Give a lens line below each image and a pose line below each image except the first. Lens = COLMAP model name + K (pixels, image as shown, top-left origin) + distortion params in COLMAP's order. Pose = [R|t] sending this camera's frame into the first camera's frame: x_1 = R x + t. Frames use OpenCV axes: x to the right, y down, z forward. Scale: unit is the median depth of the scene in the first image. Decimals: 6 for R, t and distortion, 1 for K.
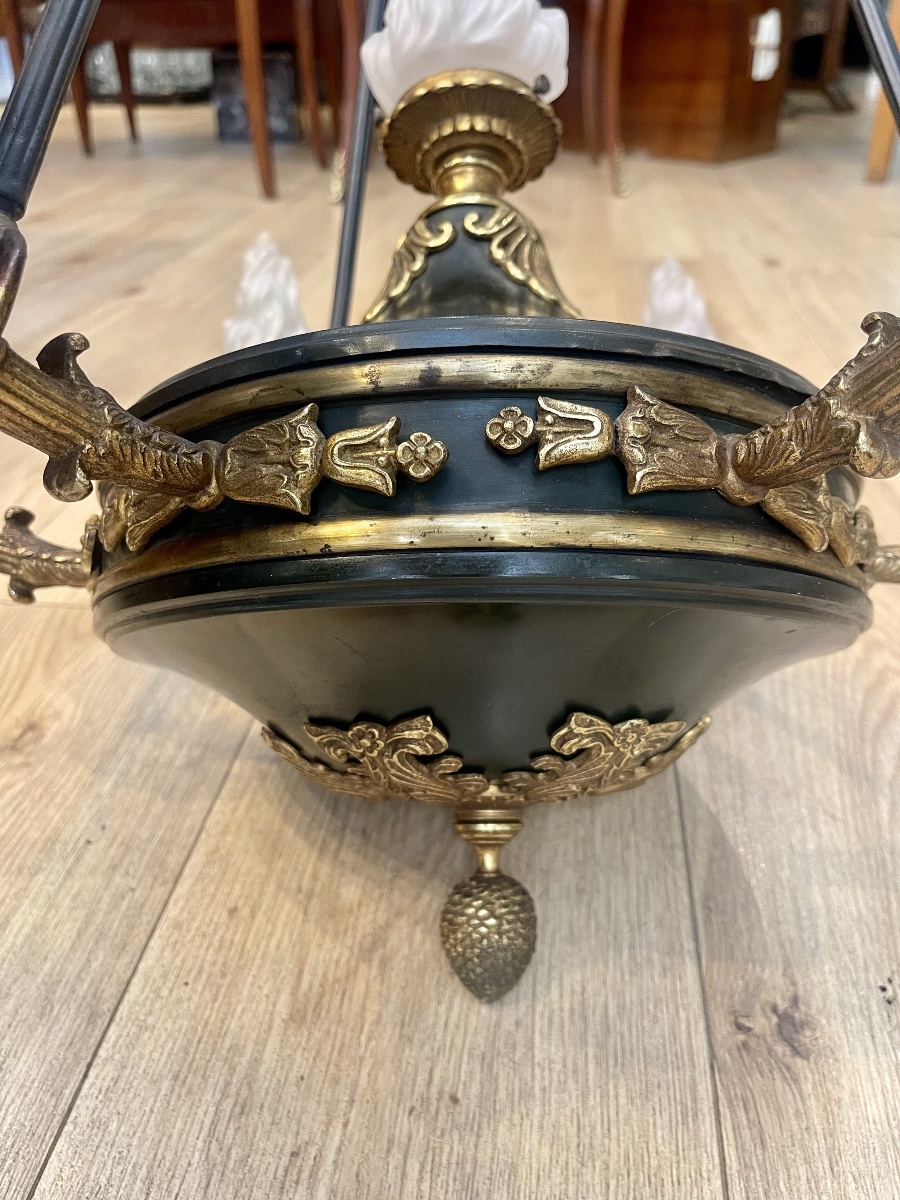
lens RADIAL K [[909.7, 0, 462.4], [0, 909.7, 596.8], [0, 0, 1]] dist [0.083015, -0.153709]
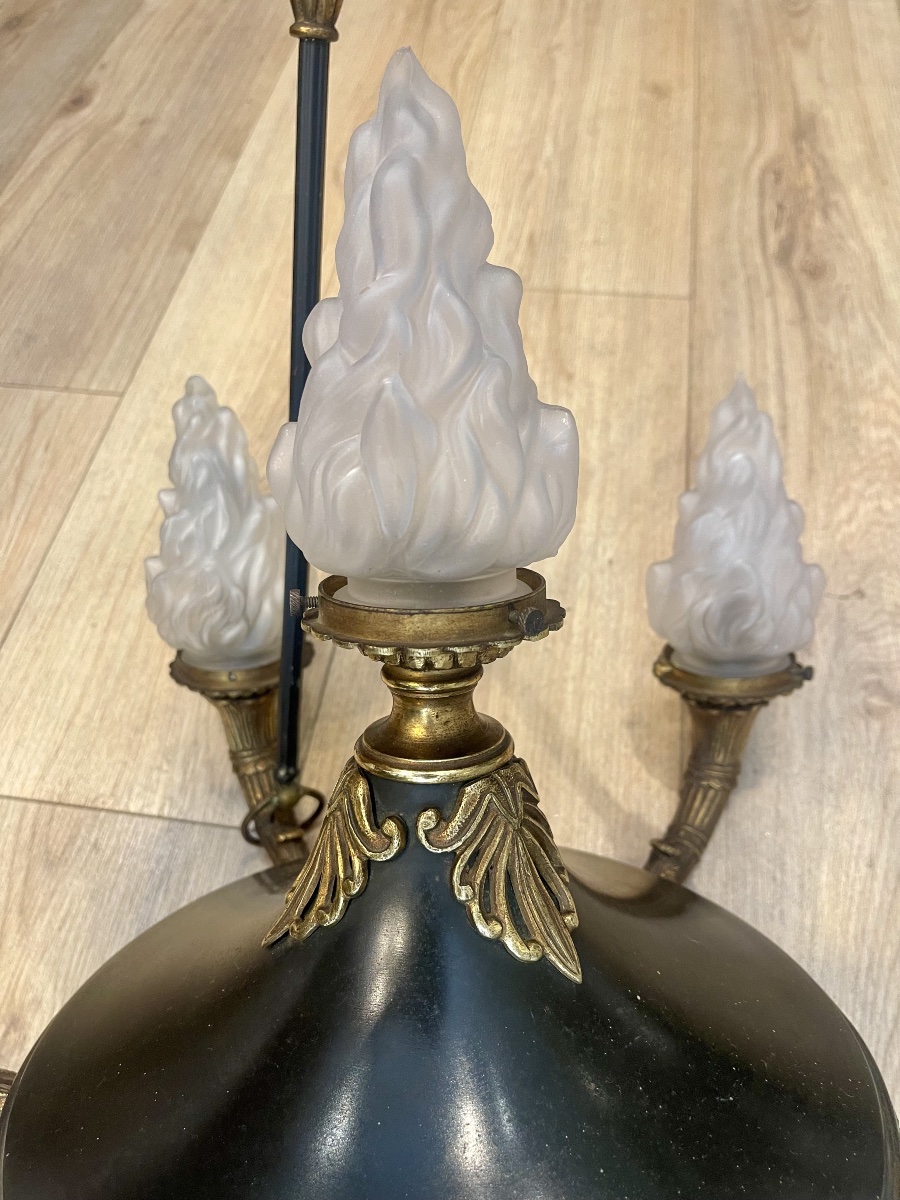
lens RADIAL K [[921.8, 0, 450.0], [0, 921.8, 600.0], [0, 0, 1]] dist [0.001922, -0.009191]
pose [[0.997529, 0.009332, -0.069640, 0.083364], [0.019387, 0.916107, 0.400465, -0.927864], [0.067535, -0.400825, 0.913662, 0.441099]]
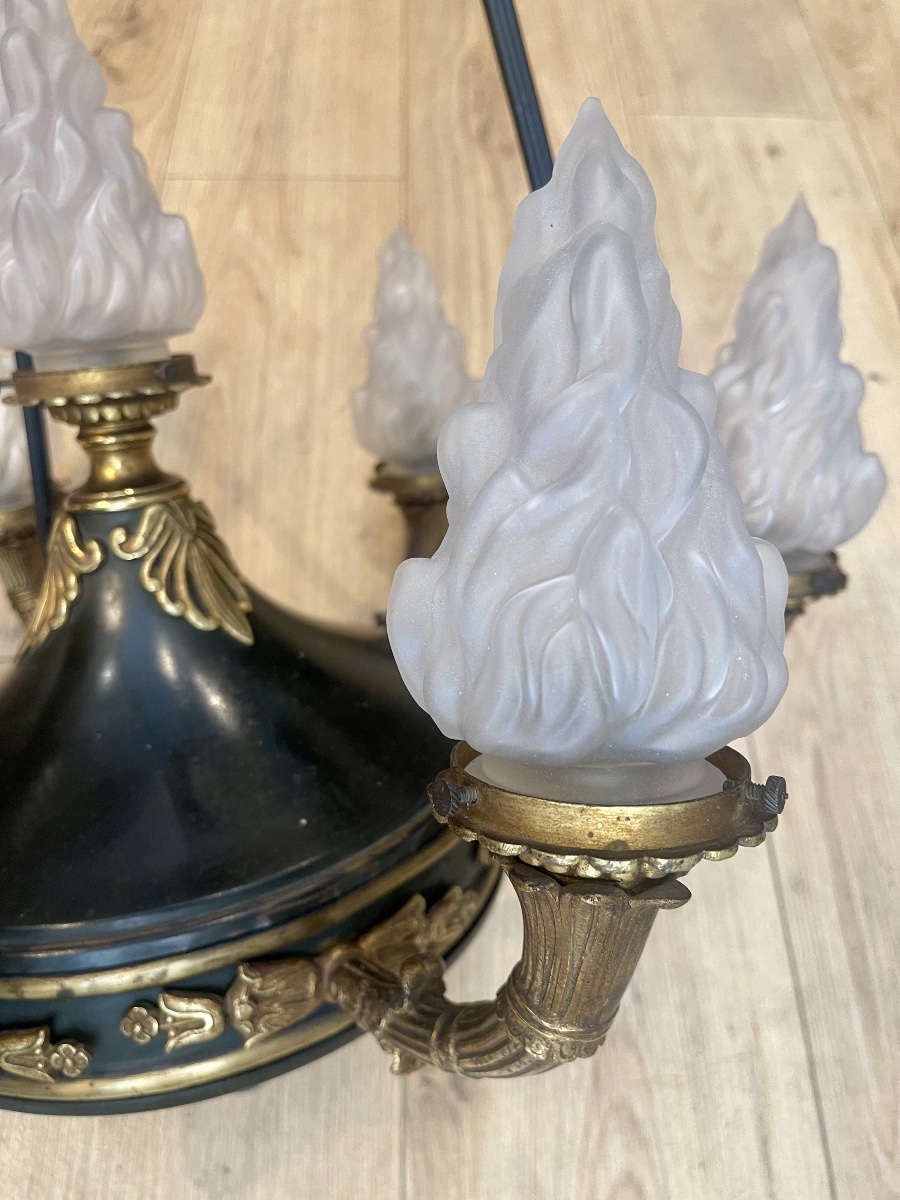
lens RADIAL K [[921.8, 0, 450.0], [0, 921.8, 600.0], [0, 0, 1]] dist [0.001922, -0.009191]
pose [[0.990500, -0.104275, 0.089642, 0.283536], [0.050088, 0.880701, 0.471016, -0.857479], [-0.128063, -0.462052, 0.877558, 0.073693]]
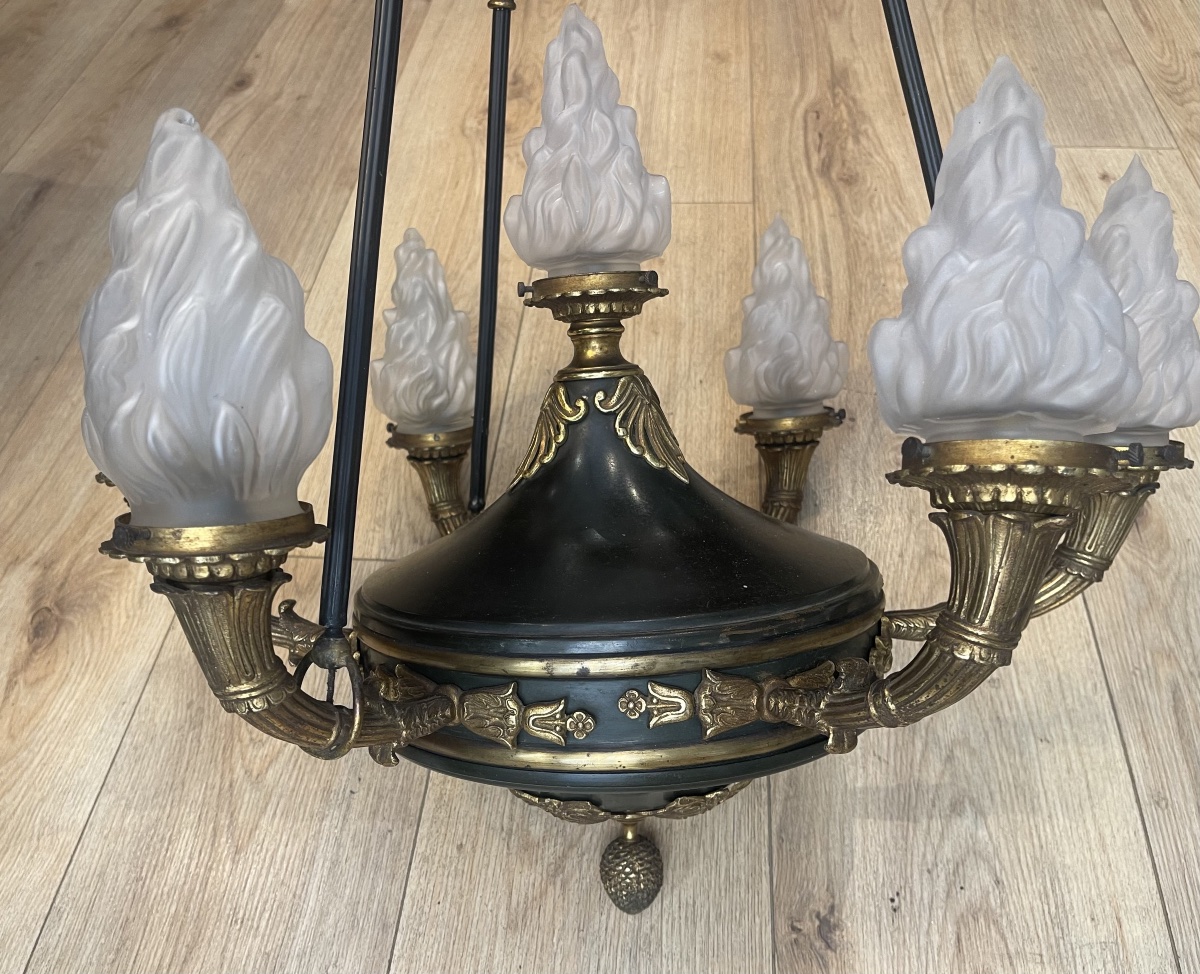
lens RADIAL K [[1024.3, 0, 540.8], [0, 1024.3, 493.7], [0, 0, 1]] dist [0.038197, -0.056950]
pose [[0.997083, -0.042890, -0.063135, 0.013673], [0.058630, 0.960012, 0.273752, -0.739779], [0.048869, -0.276655, 0.959726, -0.495384]]
